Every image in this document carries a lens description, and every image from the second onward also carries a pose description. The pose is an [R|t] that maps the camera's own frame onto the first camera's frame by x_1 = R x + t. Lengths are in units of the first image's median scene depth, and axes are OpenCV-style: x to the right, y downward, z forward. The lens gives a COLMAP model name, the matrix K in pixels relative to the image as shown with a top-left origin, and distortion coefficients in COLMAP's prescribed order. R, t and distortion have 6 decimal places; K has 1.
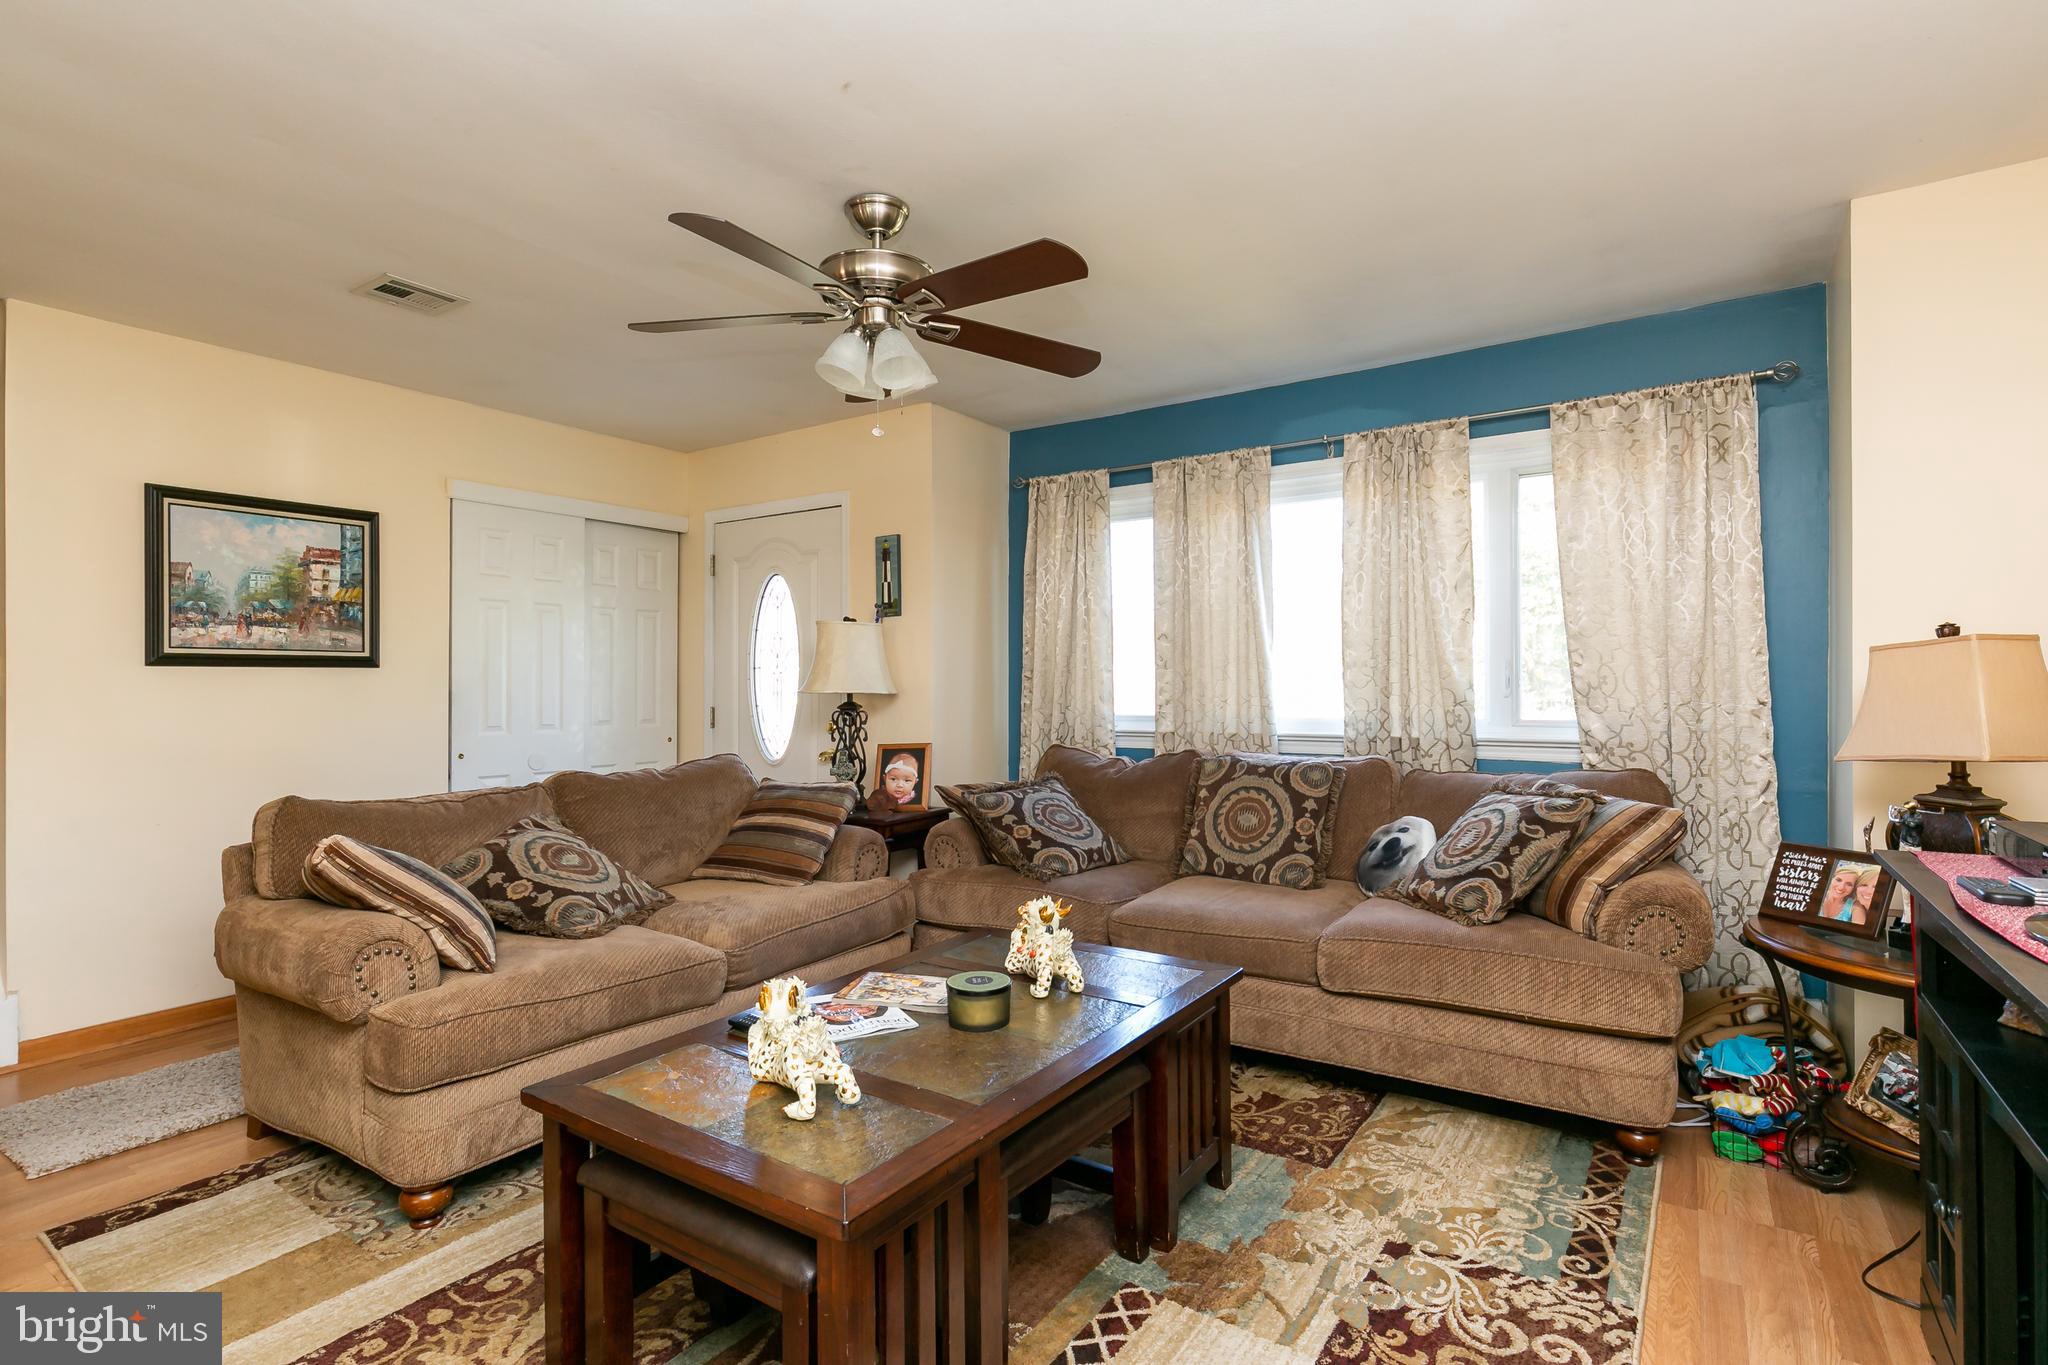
lens RADIAL K [[965.0, 0, 1014.2], [0, 965.0, 683.8], [0, 0, 1]] dist [0.001523, 0.000582]
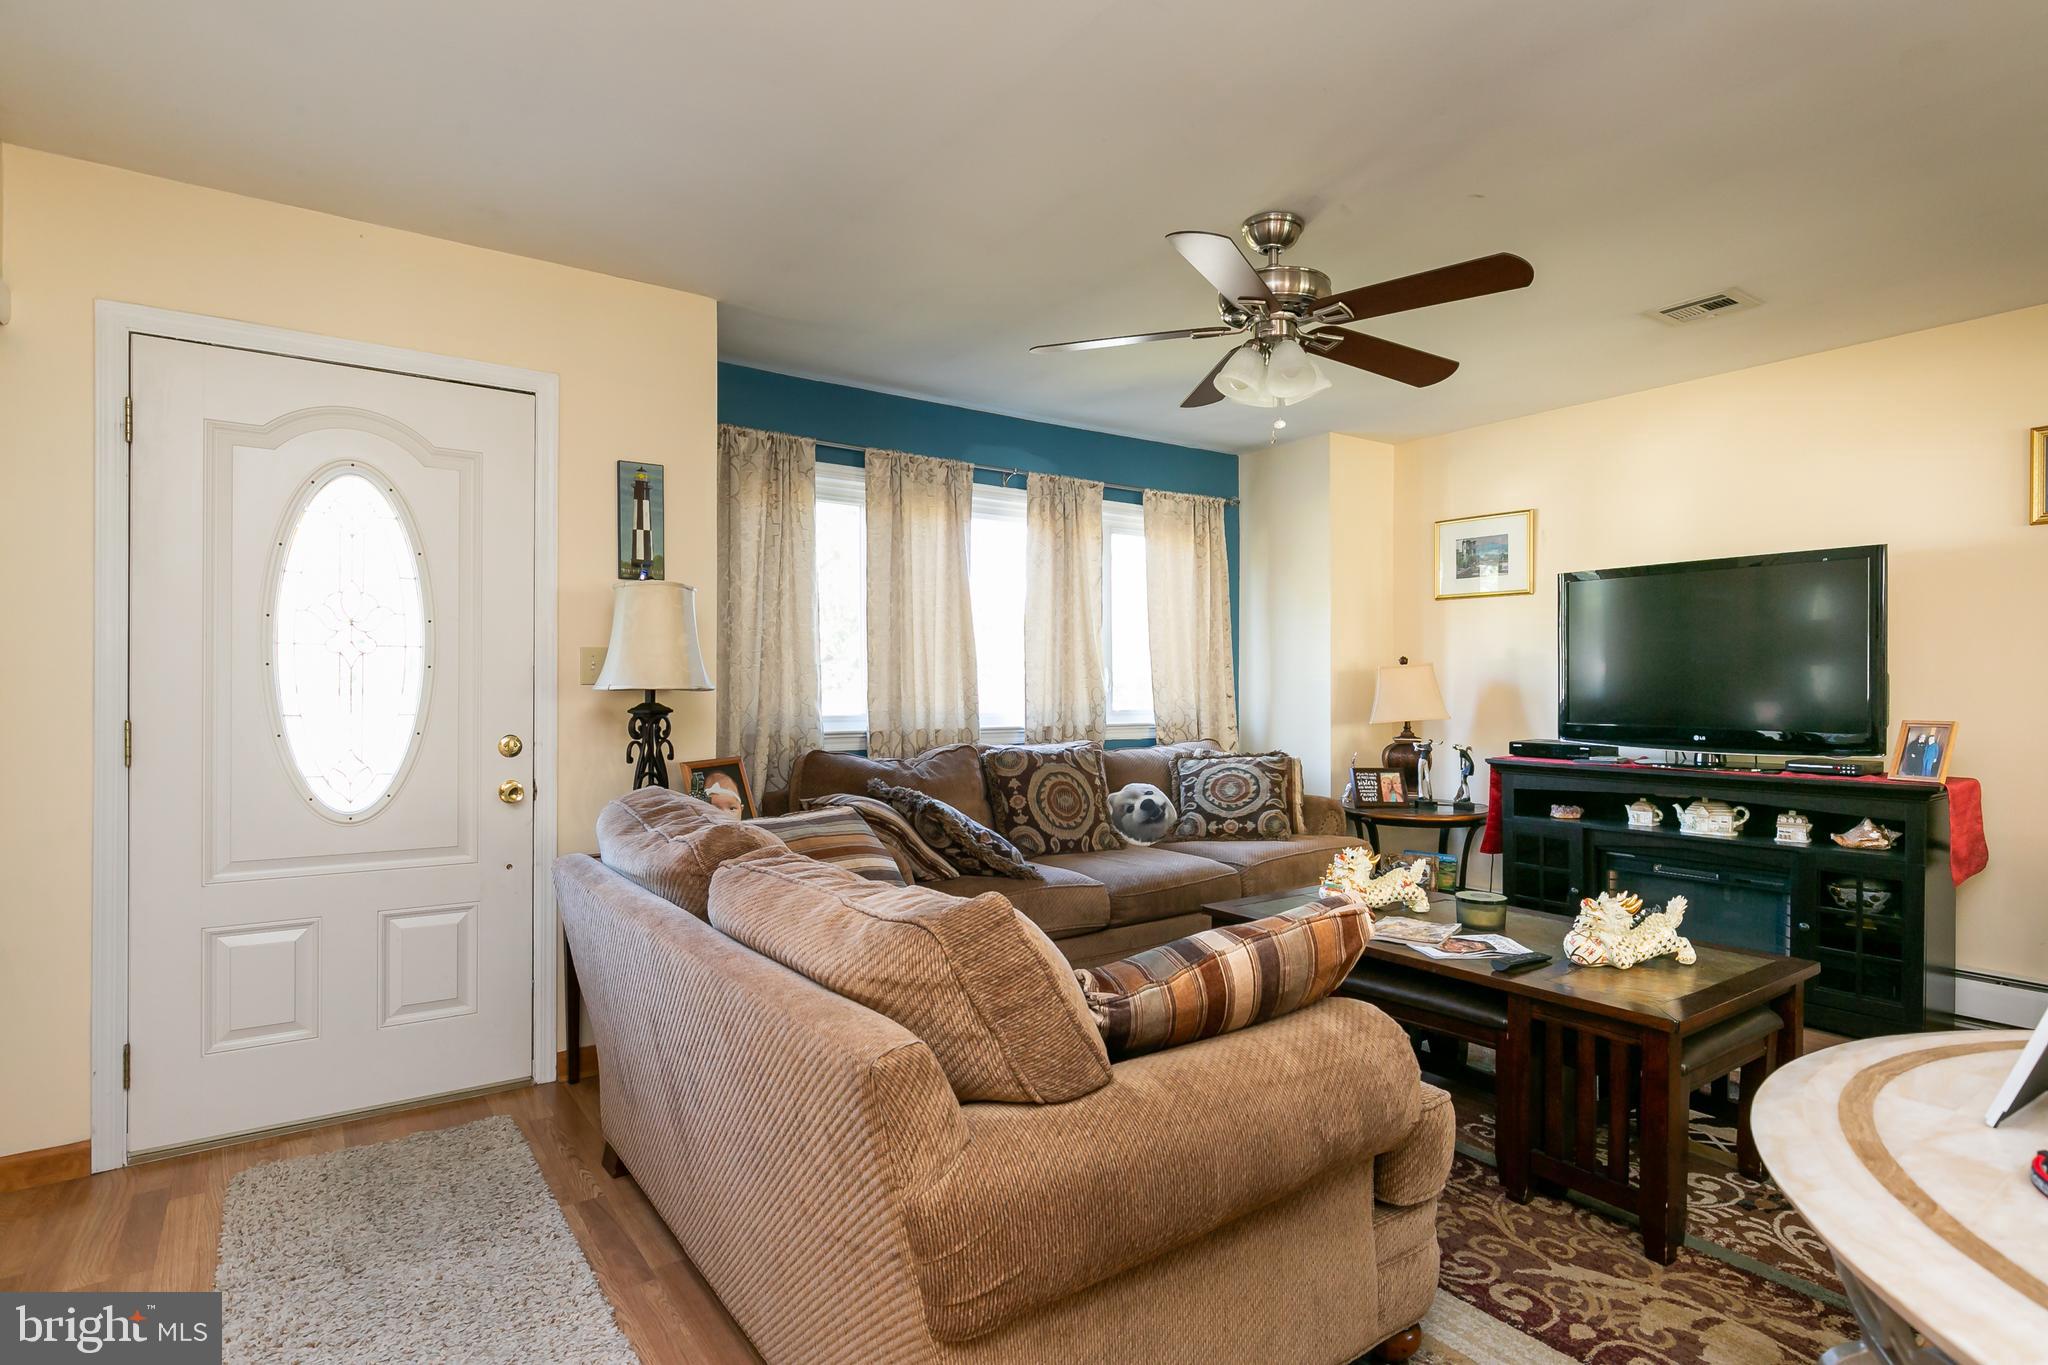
lens RADIAL K [[1049.8, 0, 1008.3], [0, 1049.8, 683.8], [0, 0, 1]] dist [-0.002232, 0.000379]
pose [[0.353540, 0.007007, 0.935393, -0.854156], [-0.007085, 0.999963, -0.004813, 0.007607], [-0.935393, -0.004925, 0.353577, 0.560009]]
